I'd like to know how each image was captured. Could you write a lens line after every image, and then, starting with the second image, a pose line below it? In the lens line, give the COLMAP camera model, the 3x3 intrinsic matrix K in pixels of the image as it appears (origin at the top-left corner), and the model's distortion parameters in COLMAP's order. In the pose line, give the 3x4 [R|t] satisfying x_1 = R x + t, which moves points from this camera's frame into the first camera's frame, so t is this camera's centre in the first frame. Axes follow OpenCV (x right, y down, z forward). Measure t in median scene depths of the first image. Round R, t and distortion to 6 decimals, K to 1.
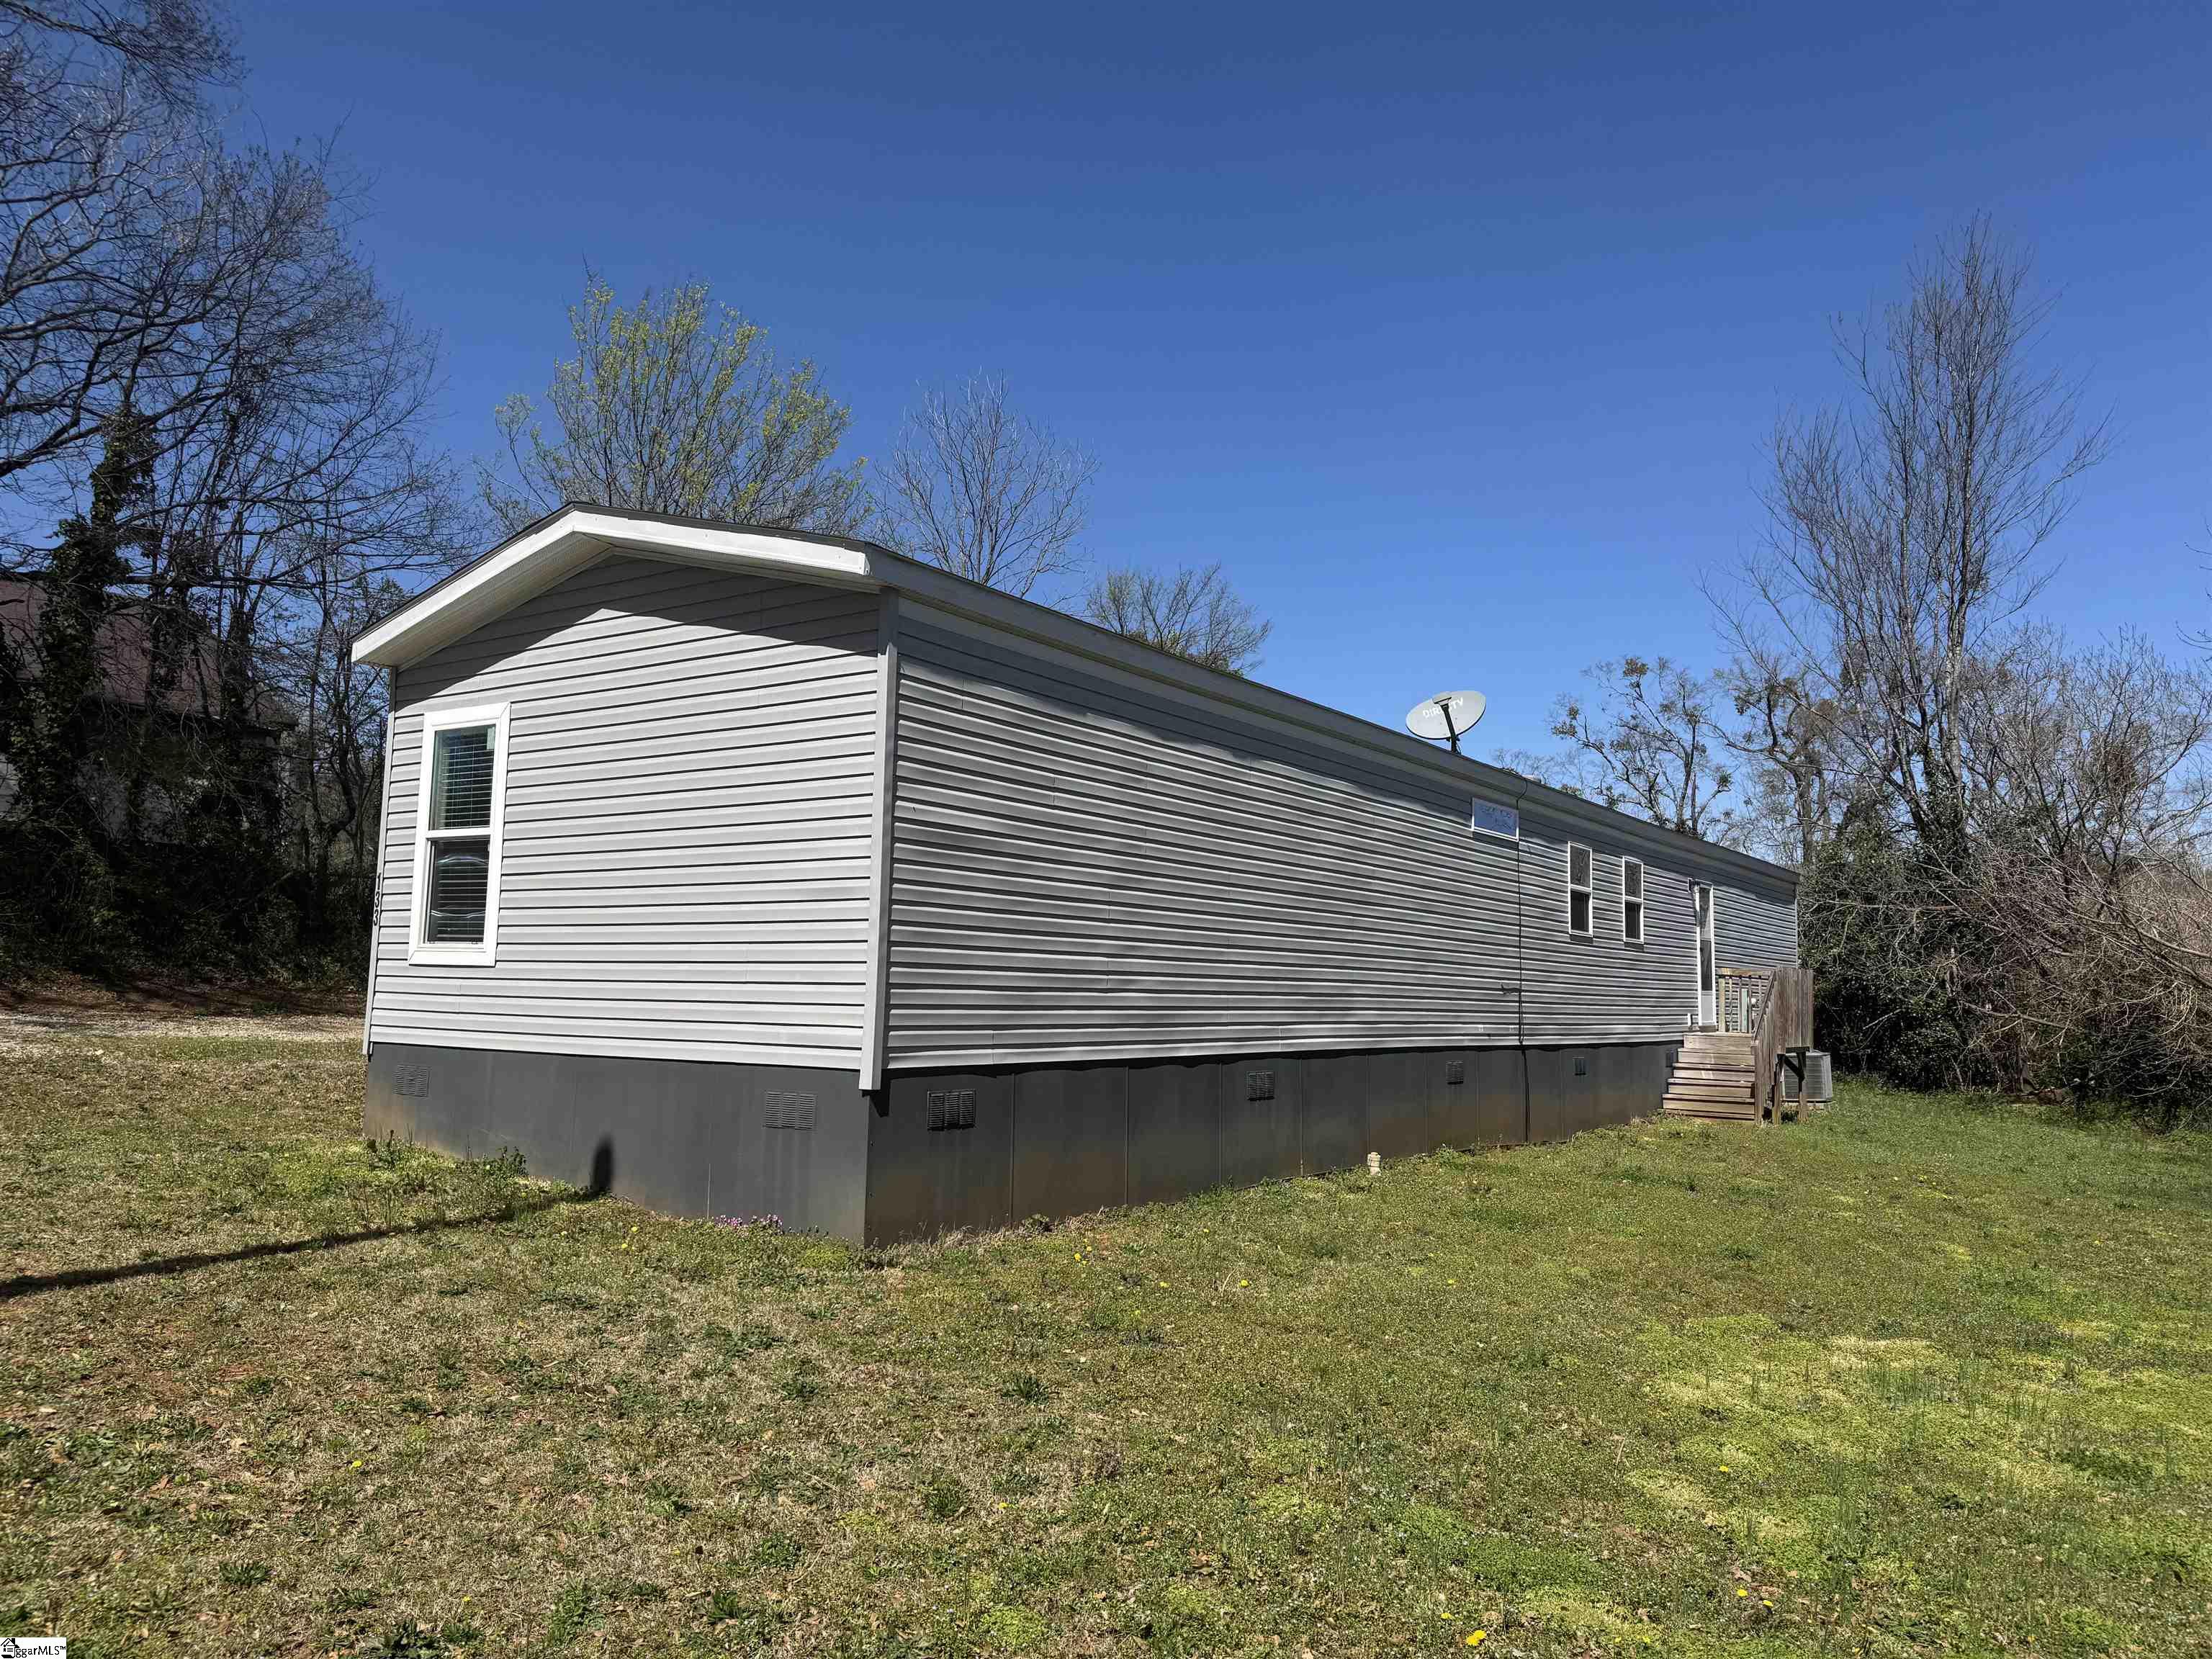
lens RADIAL K [[1564.4, 0, 1096.1], [0, 1564.4, 867.8], [0, 0, 1]] dist [0.012348, -0.000221]
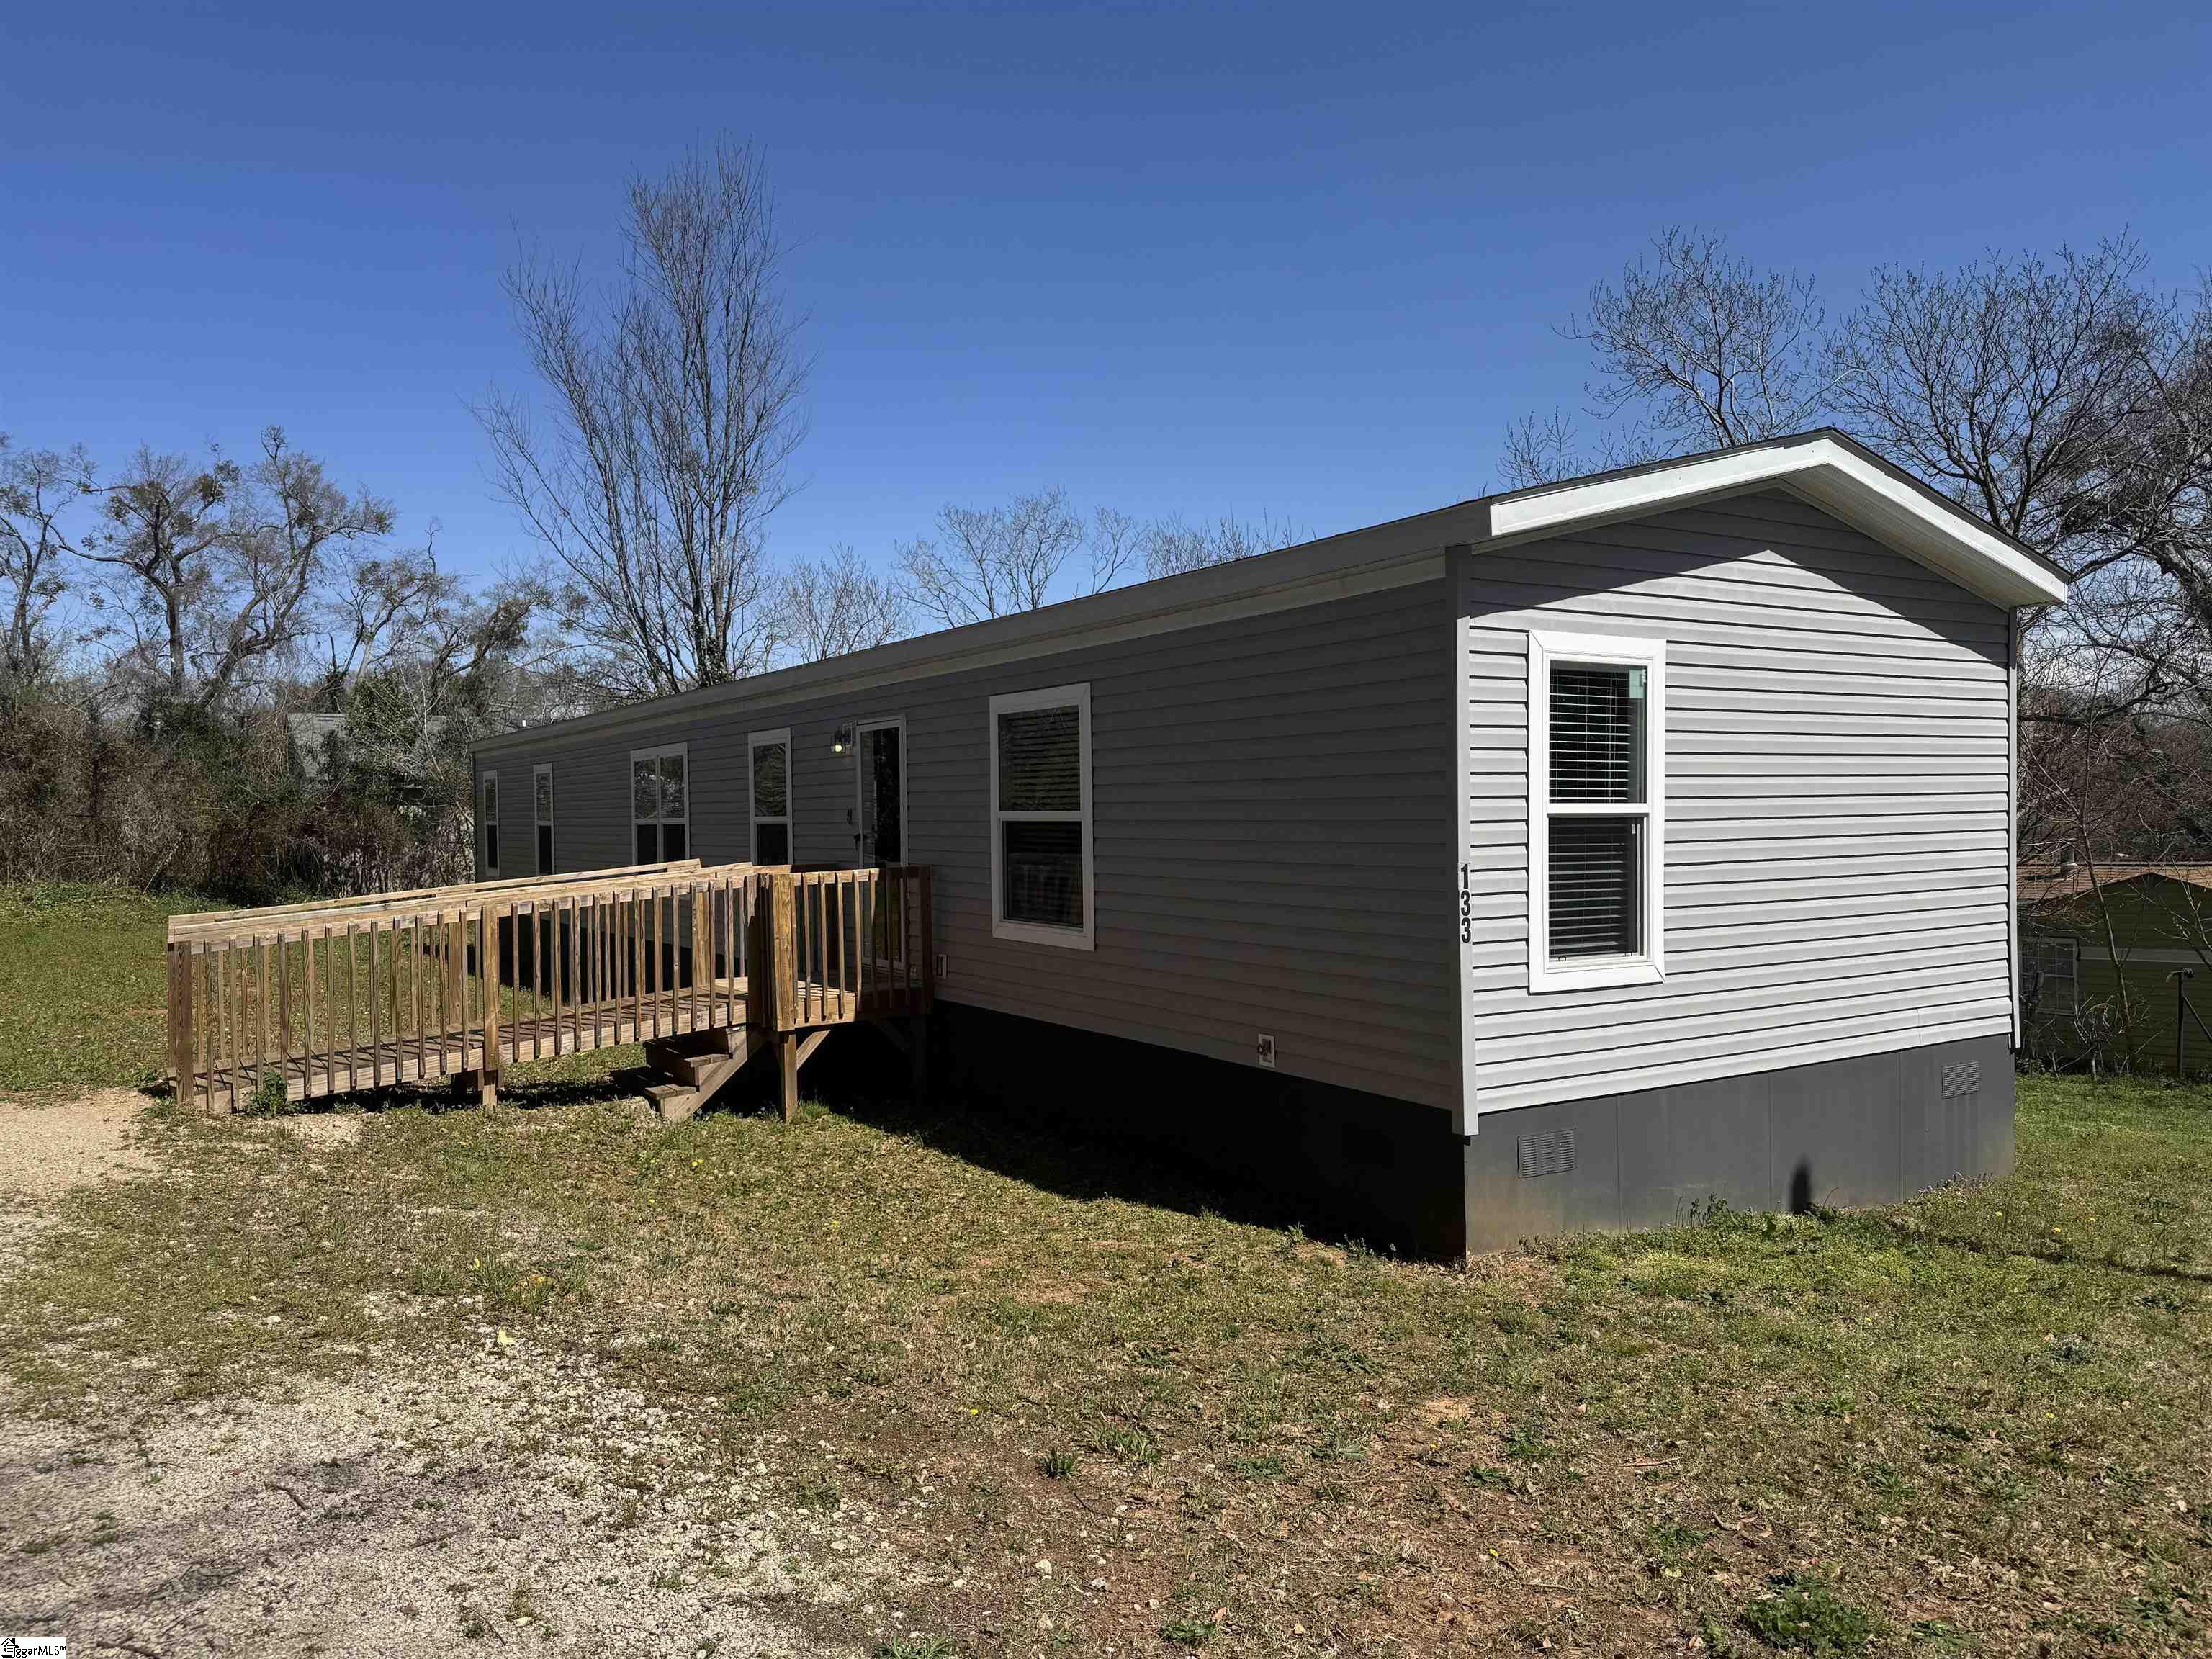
lens RADIAL K [[1564.4, 0, 1096.1], [0, 1564.4, 867.8], [0, 0, 1]] dist [0.012348, -0.000221]
pose [[0.405866, -0.057631, 0.912114, -1.172861], [-0.049836, 0.995129, 0.085051, -0.044908], [-0.912573, -0.079975, 0.401018, 0.917217]]
